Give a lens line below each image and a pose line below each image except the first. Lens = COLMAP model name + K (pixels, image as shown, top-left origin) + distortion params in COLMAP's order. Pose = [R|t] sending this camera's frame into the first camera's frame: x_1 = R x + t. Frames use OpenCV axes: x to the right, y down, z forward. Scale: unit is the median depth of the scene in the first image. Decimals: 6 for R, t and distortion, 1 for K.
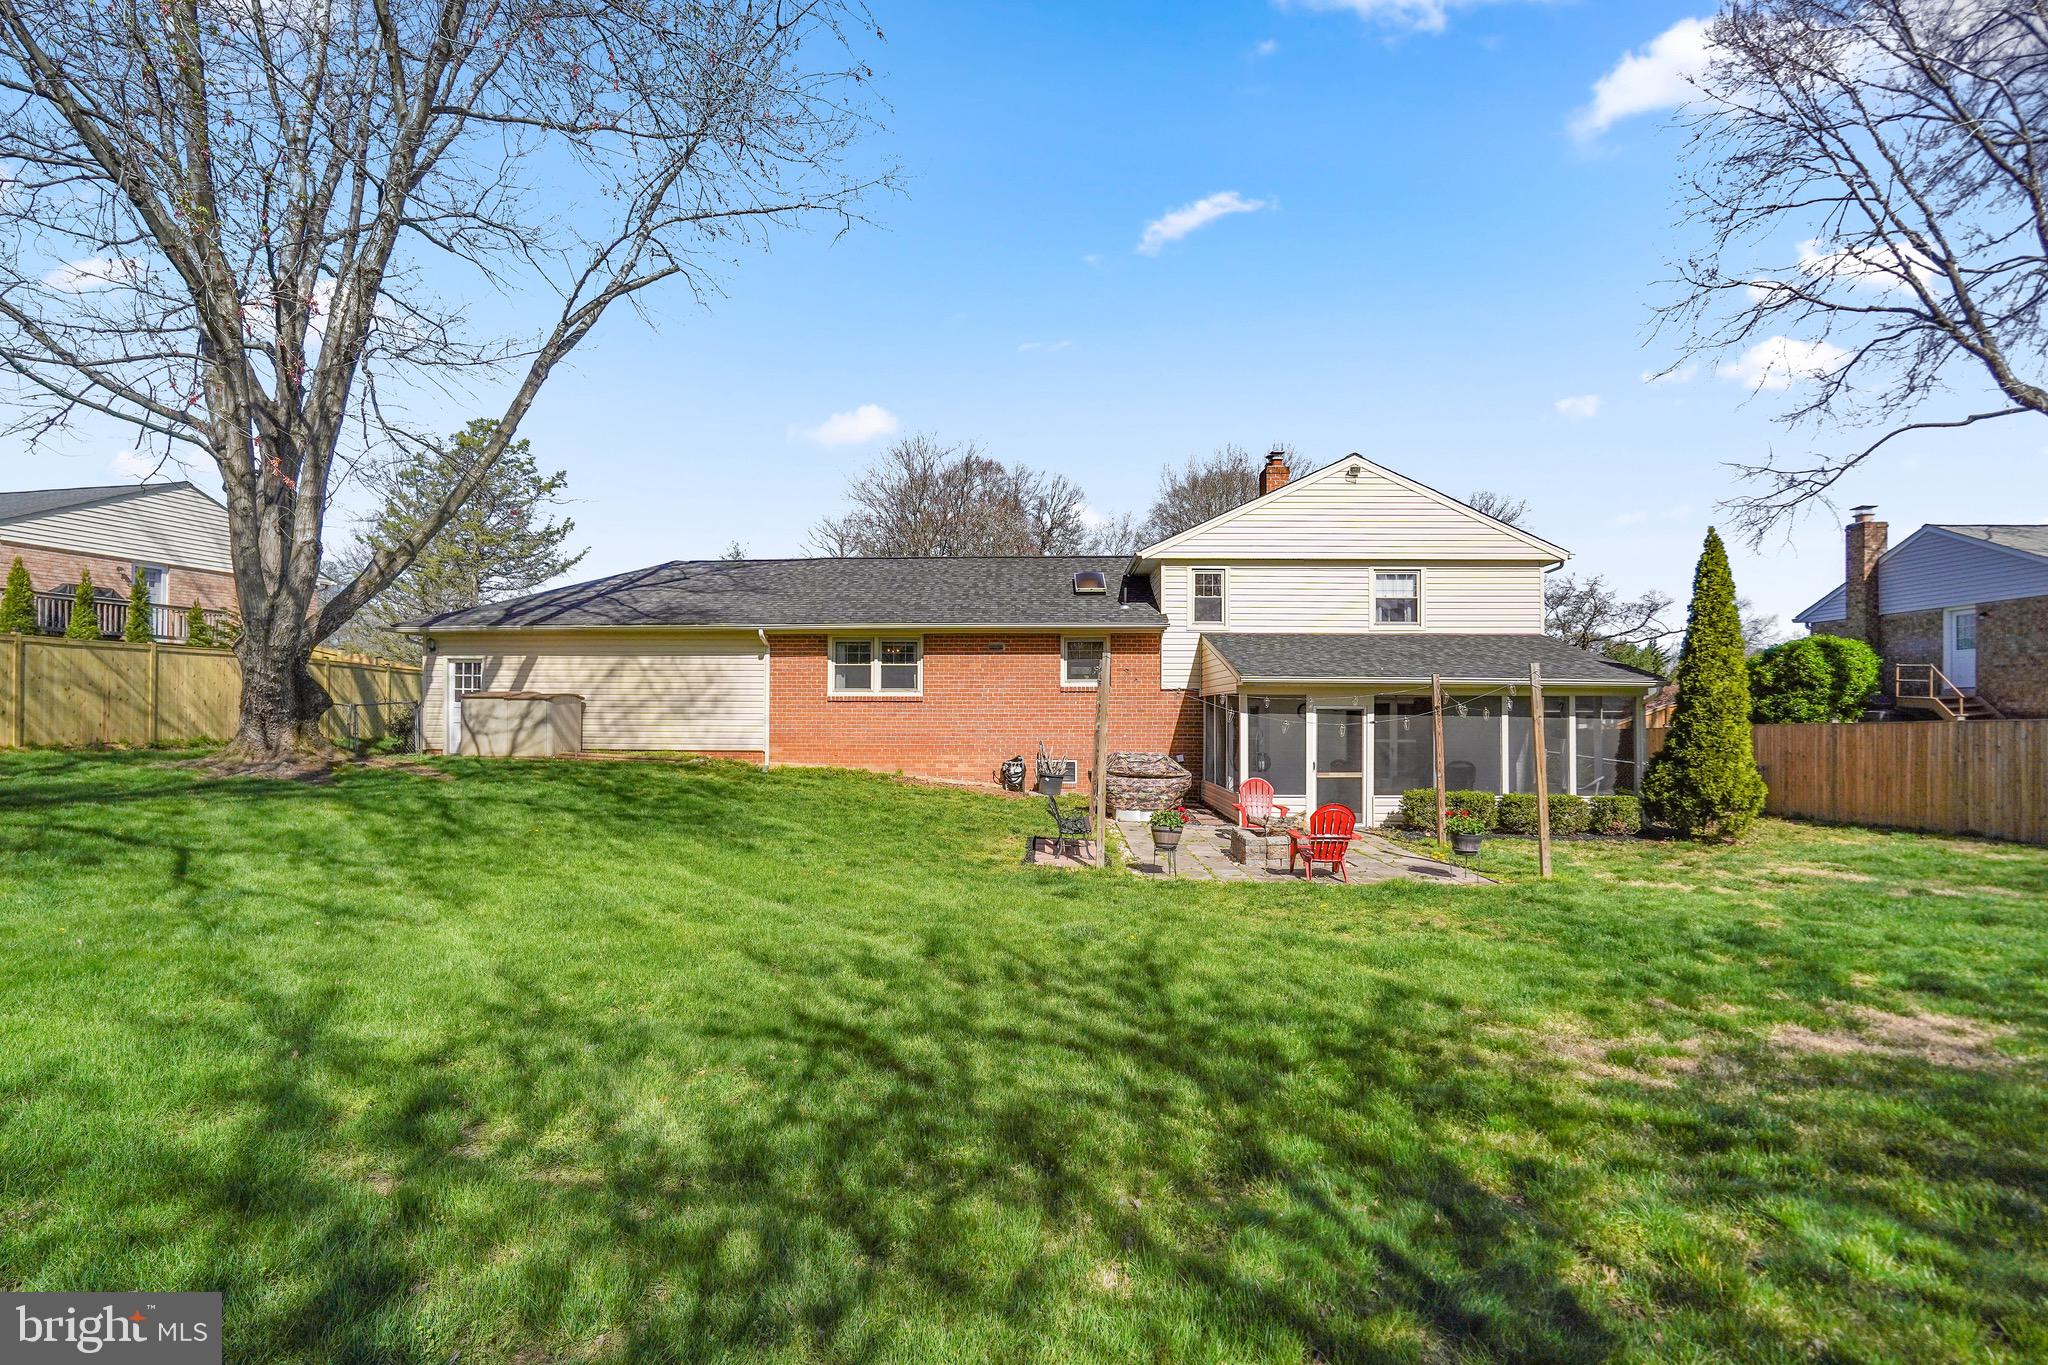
lens RADIAL K [[963.0, 0, 1026.6], [0, 963.0, 687.8], [0, 0, 1]] dist [-0.044957, 0.010288]
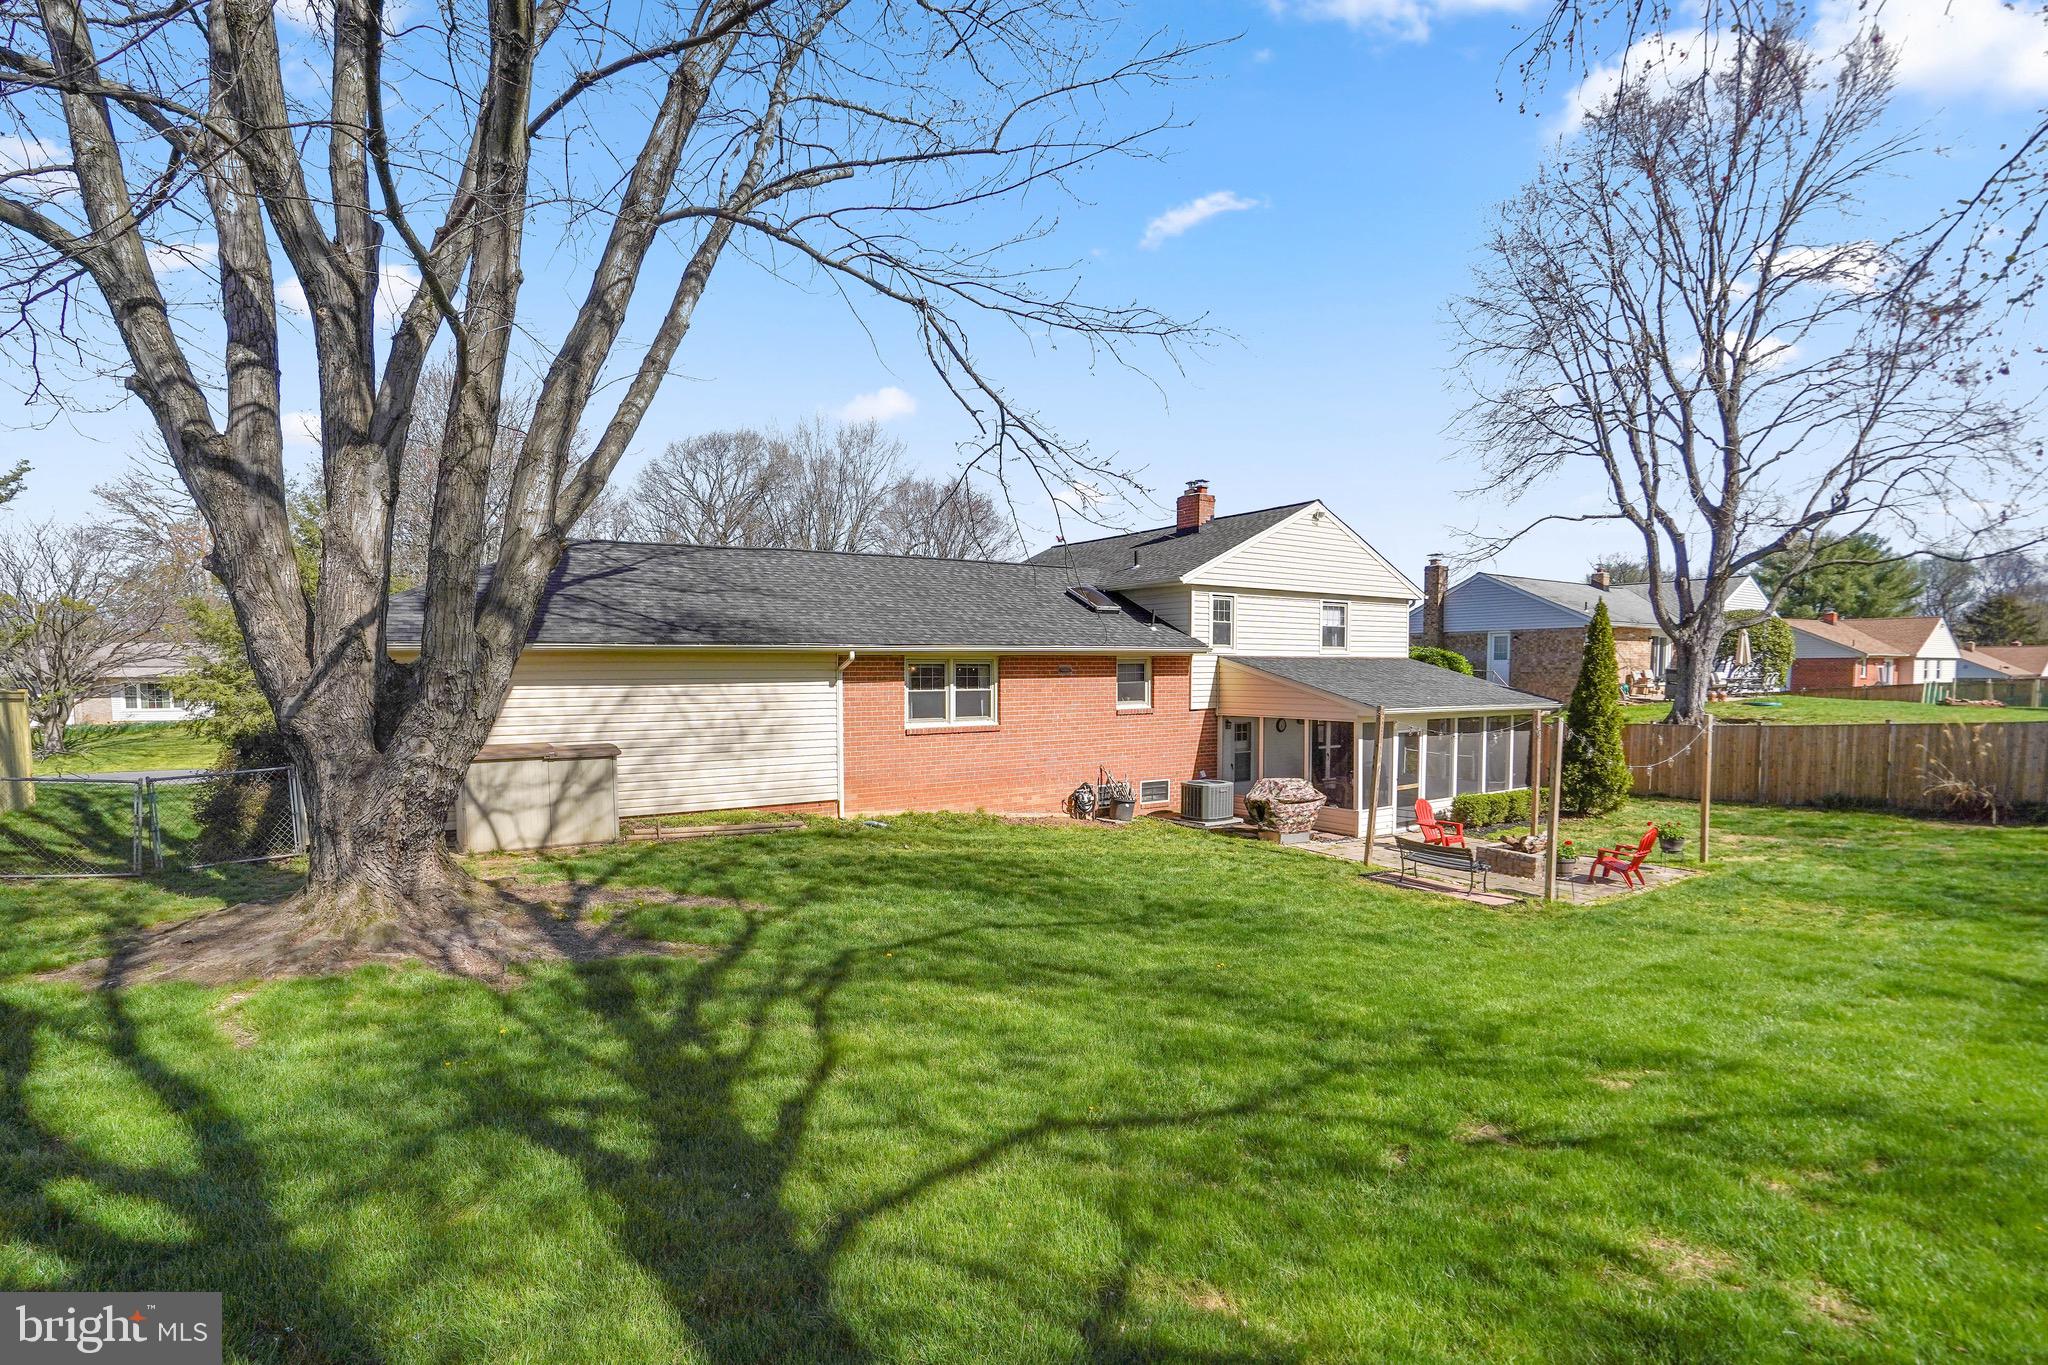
lens RADIAL K [[963.0, 0, 1006.5], [0, 963.0, 702.3], [0, 0, 1]] dist [-0.044957, 0.010288]
pose [[0.812949, -0.026296, 0.581741, -0.632367], [-0.007845, 0.998395, 0.056093, -0.063342], [-0.582282, -0.050165, 0.811438, 0.264813]]
